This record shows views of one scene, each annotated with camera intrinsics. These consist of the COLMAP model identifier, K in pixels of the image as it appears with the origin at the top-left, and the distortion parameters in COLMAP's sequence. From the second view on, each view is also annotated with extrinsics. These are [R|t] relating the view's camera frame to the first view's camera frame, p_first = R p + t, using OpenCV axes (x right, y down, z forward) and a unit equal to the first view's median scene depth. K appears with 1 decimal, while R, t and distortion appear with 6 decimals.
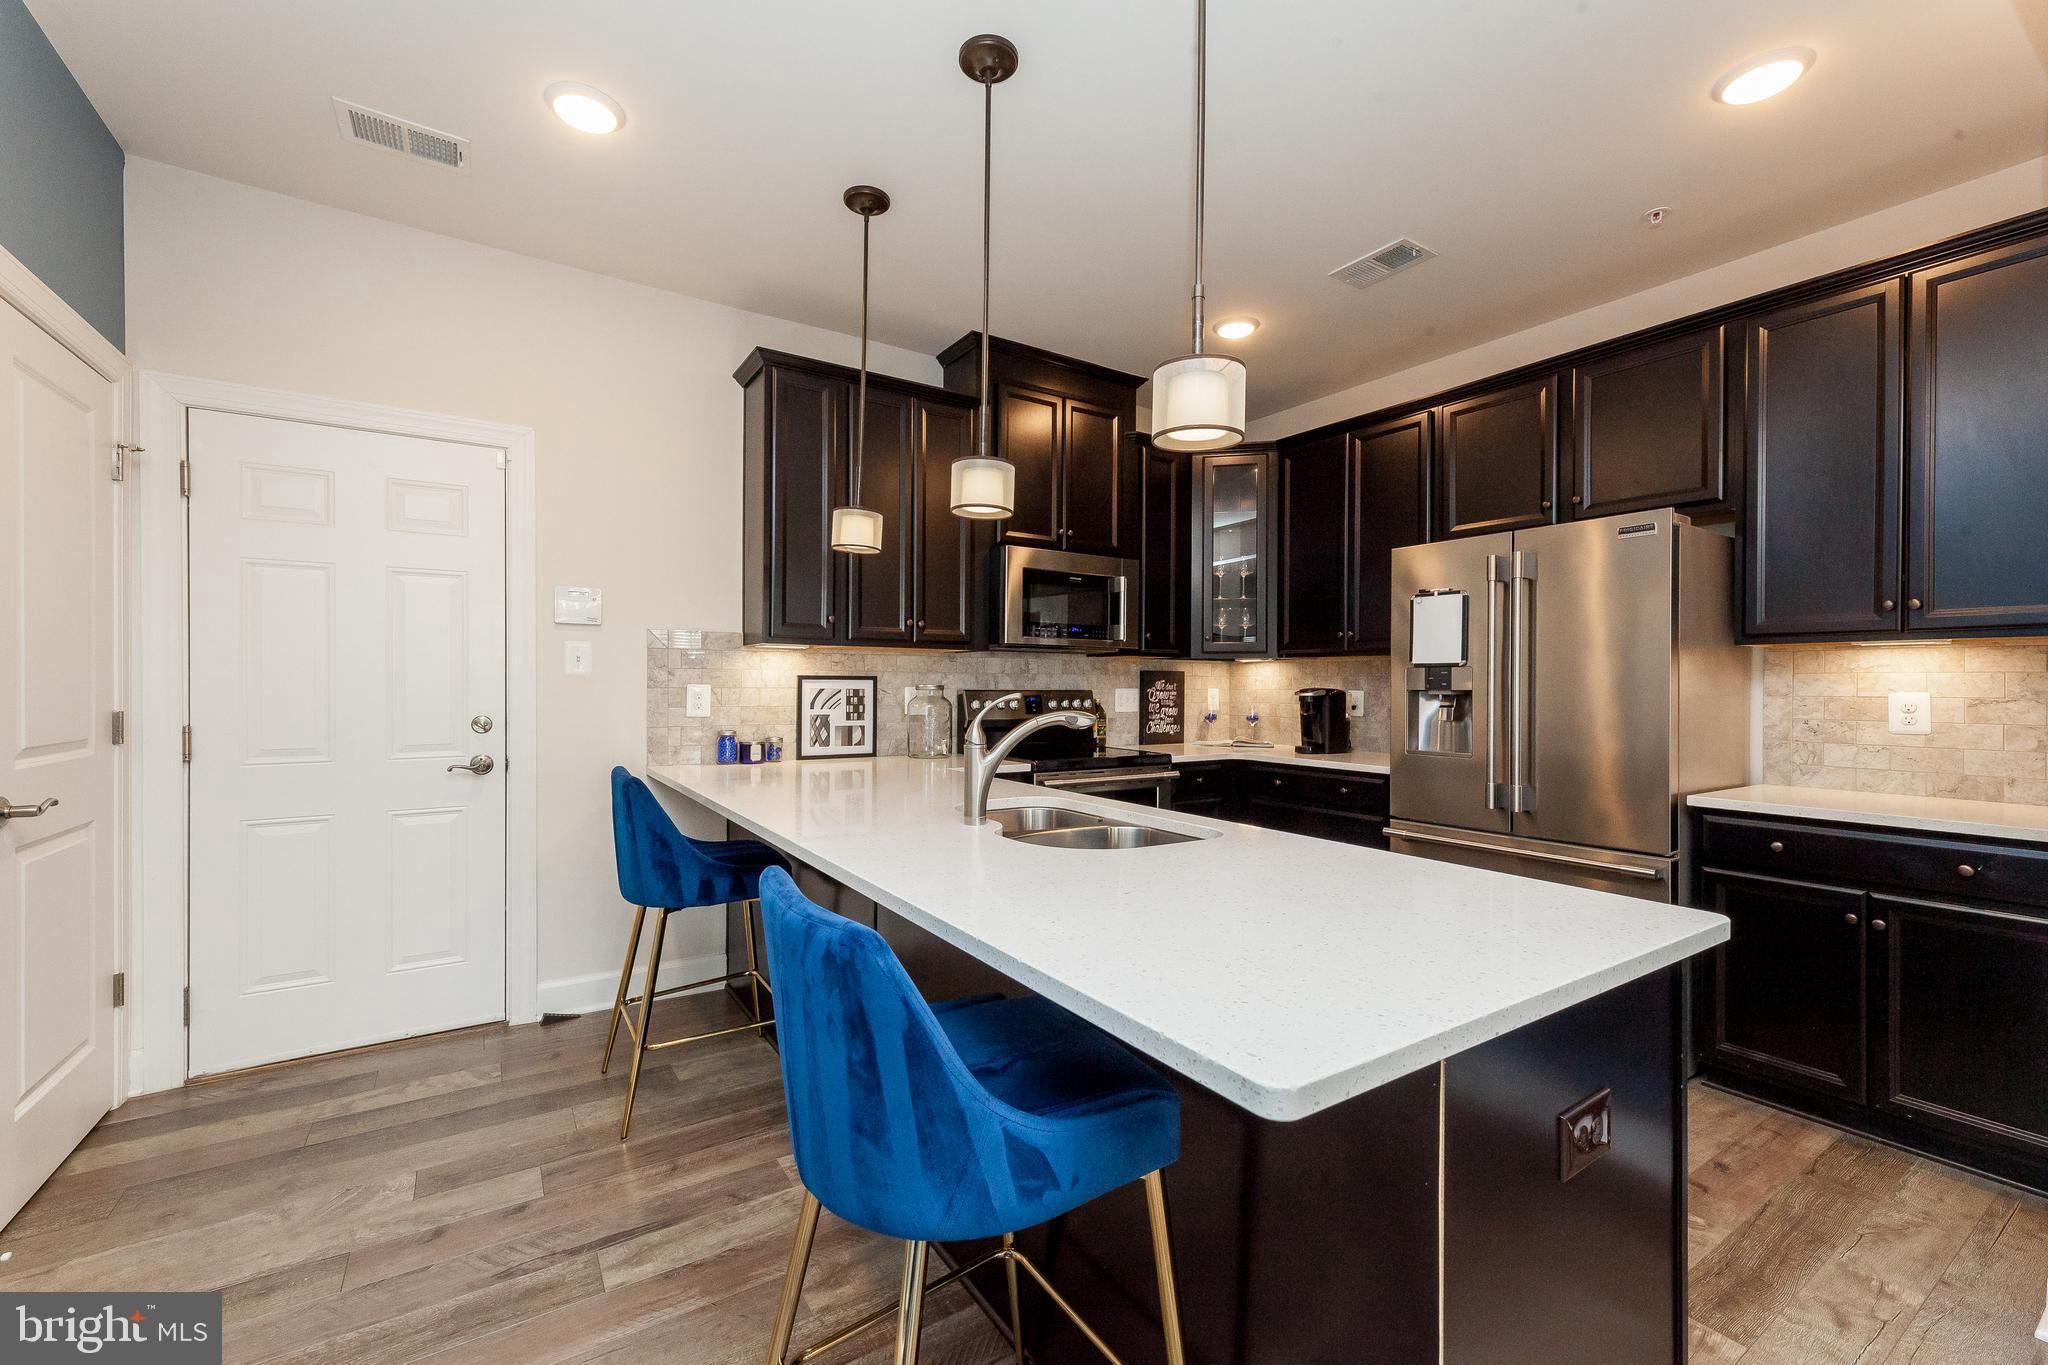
lens RADIAL K [[832.6, 0, 1015.0], [0, 832.6, 692.1], [0, 0, 1]] dist [0.007781, 0.000060]
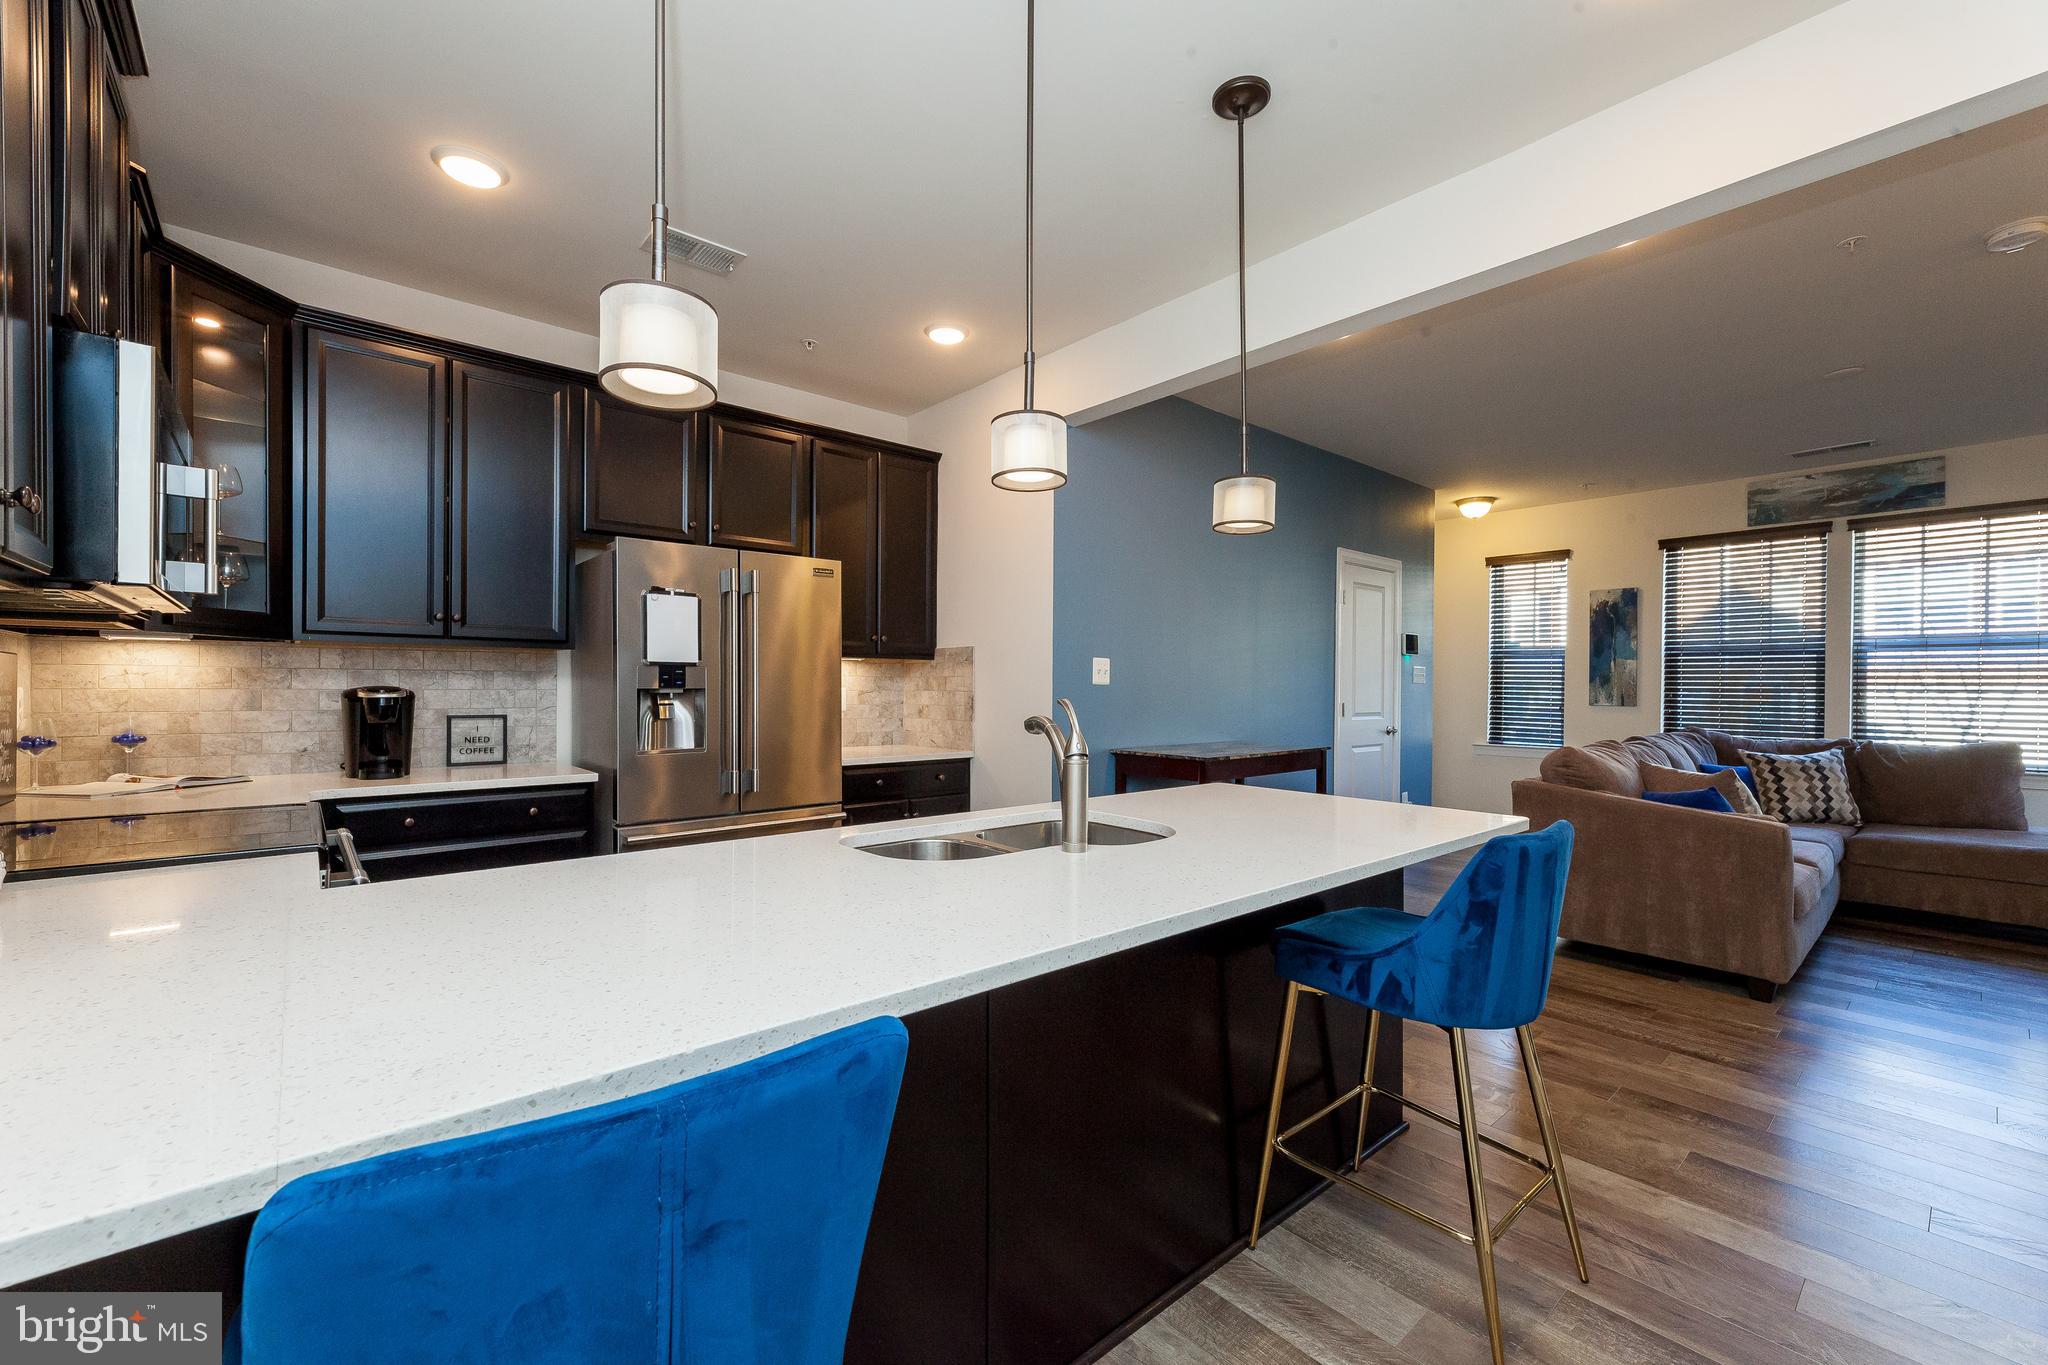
lens RADIAL K [[832.0, 0, 1014.2], [0, 832.0, 681.4], [0, 0, 1]] dist [0.012590, 0.000236]
pose [[-0.136384, -0.001622, 0.990655, -0.495913], [0.002658, 0.999994, 0.002003, -0.010808], [-0.990652, 0.002906, -0.136379, 0.647026]]
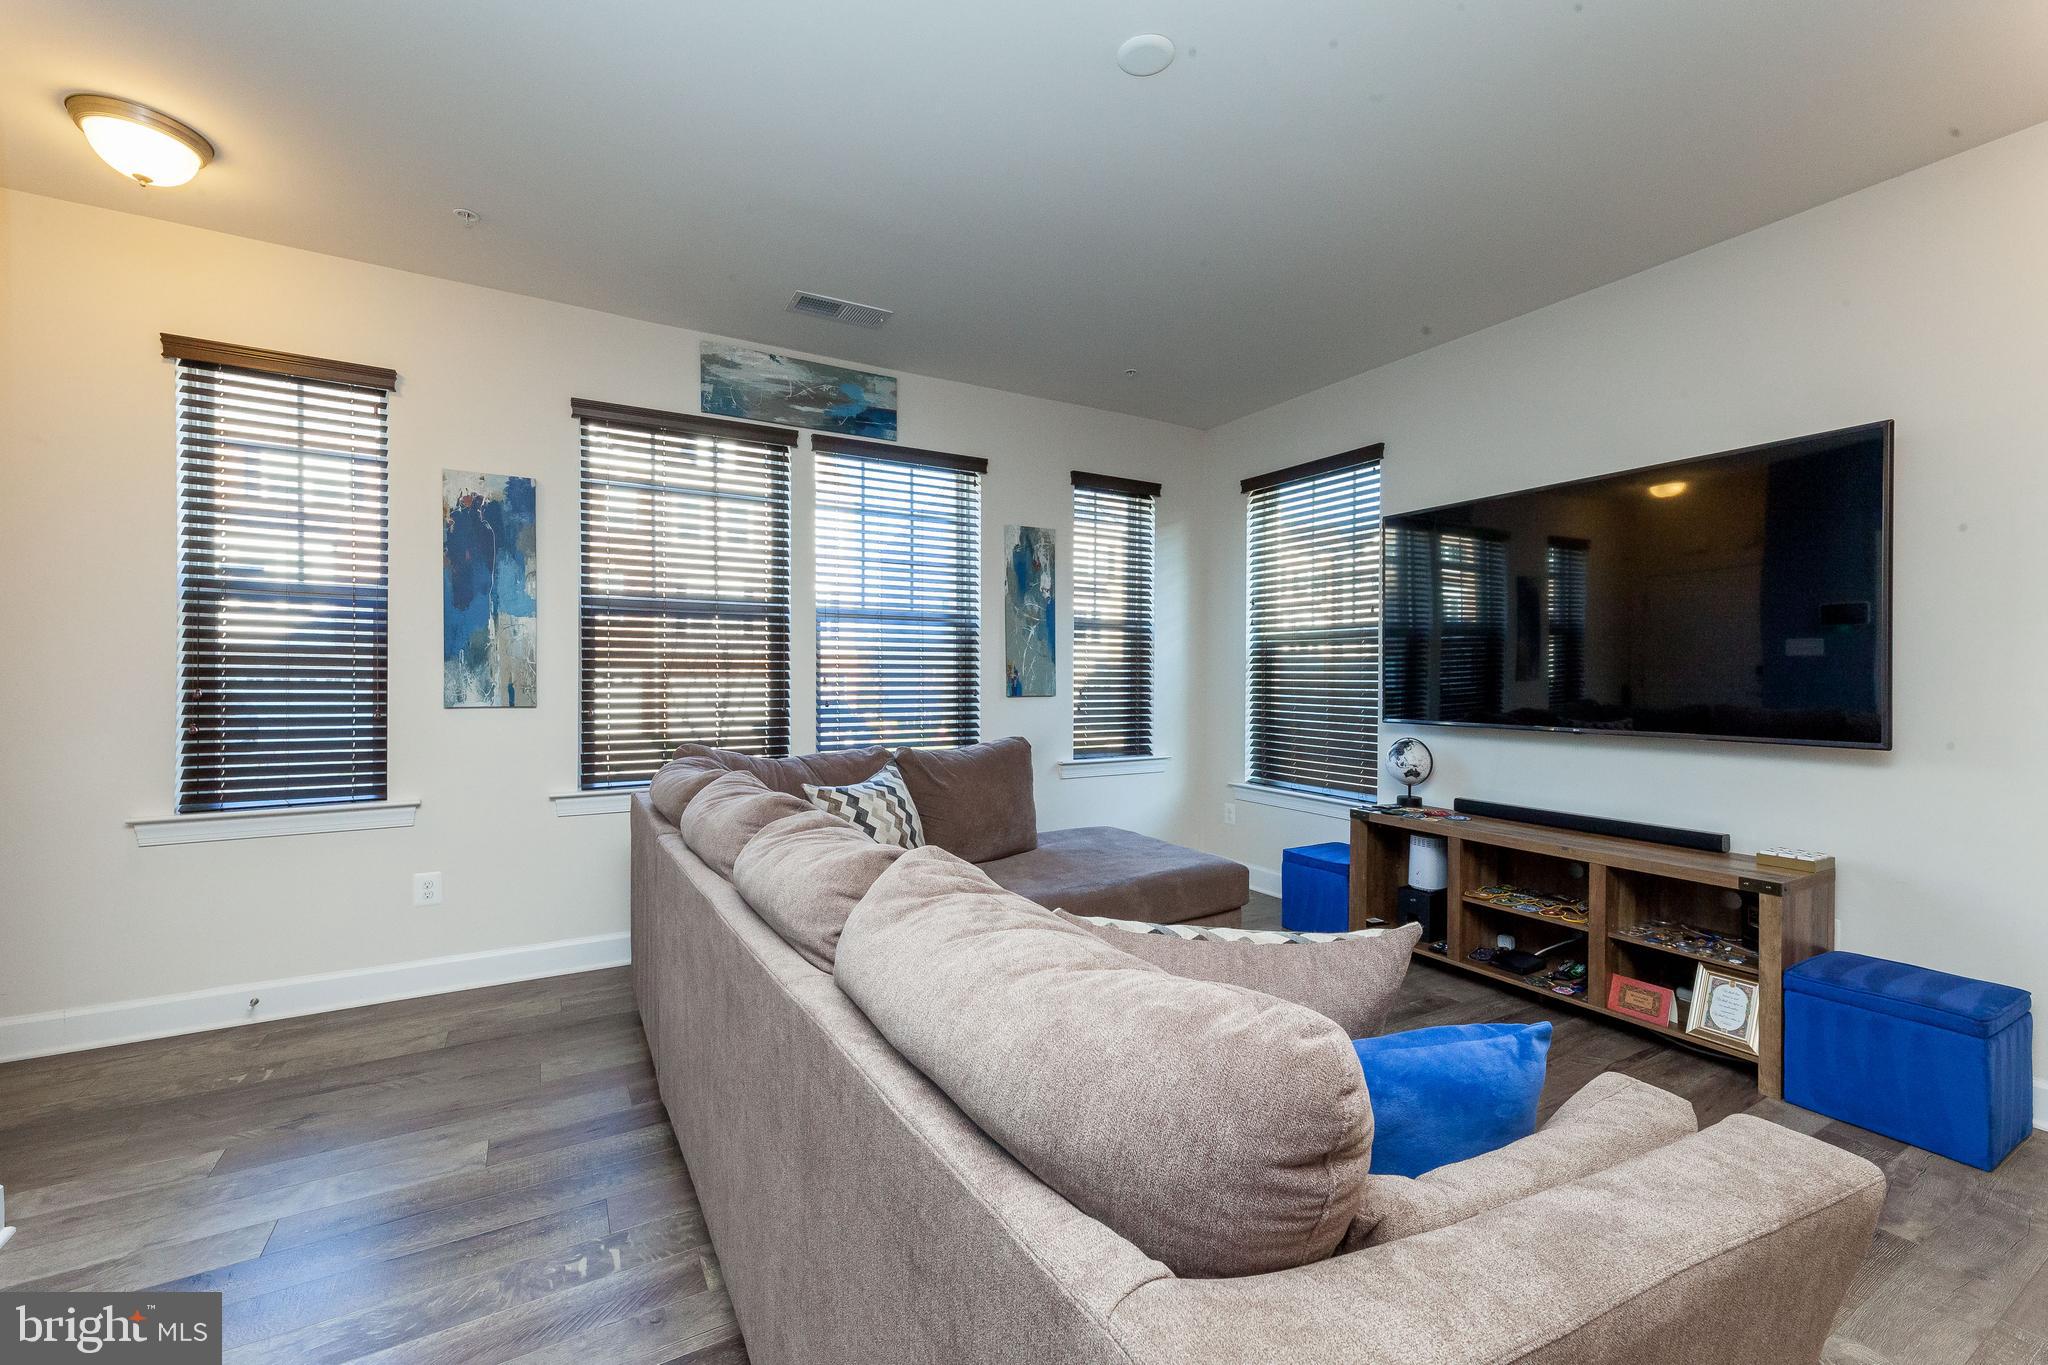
lens RADIAL K [[832.0, 0, 1014.2], [0, 832.0, 681.4], [0, 0, 1]] dist [0.012590, 0.000236]
pose [[-0.998554, -0.008916, 0.053007, 0.531531], [-0.008003, 0.999816, 0.017411, 0.001404], [-0.053152, 0.016961, -0.998442, -0.021149]]
